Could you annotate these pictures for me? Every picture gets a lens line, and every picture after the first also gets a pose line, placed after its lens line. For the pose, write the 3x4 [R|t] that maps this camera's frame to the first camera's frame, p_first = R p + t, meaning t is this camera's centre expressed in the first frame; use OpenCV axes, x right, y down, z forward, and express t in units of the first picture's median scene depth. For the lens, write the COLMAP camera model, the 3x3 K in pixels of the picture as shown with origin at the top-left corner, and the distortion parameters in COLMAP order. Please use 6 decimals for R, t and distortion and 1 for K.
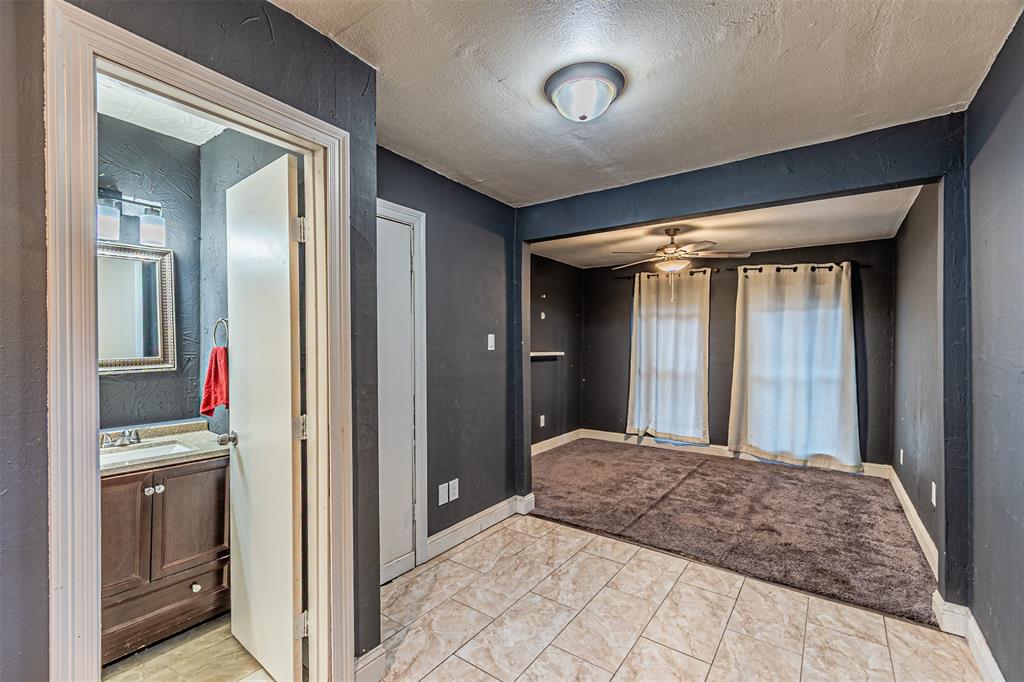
lens RADIAL K [[444.9, 0, 505.3], [0, 444.9, 342.3], [0, 0, 1]] dist [0.006552, 0.000159]
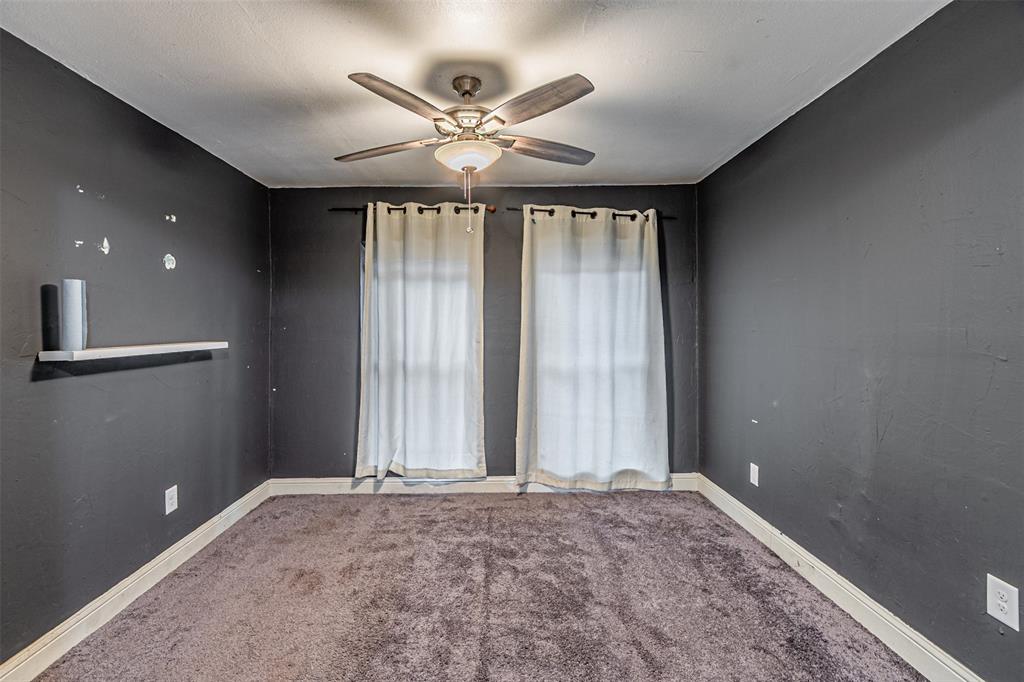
lens RADIAL K [[444.9, 0, 484.8], [0, 444.9, 322.5], [0, 0, 1]] dist [0.006552, 0.000159]
pose [[0.819674, -0.012323, 0.572698, 0.096943], [0.012460, 0.999916, 0.003682, 0.002964], [-0.572695, 0.004118, 0.819758, 0.511657]]
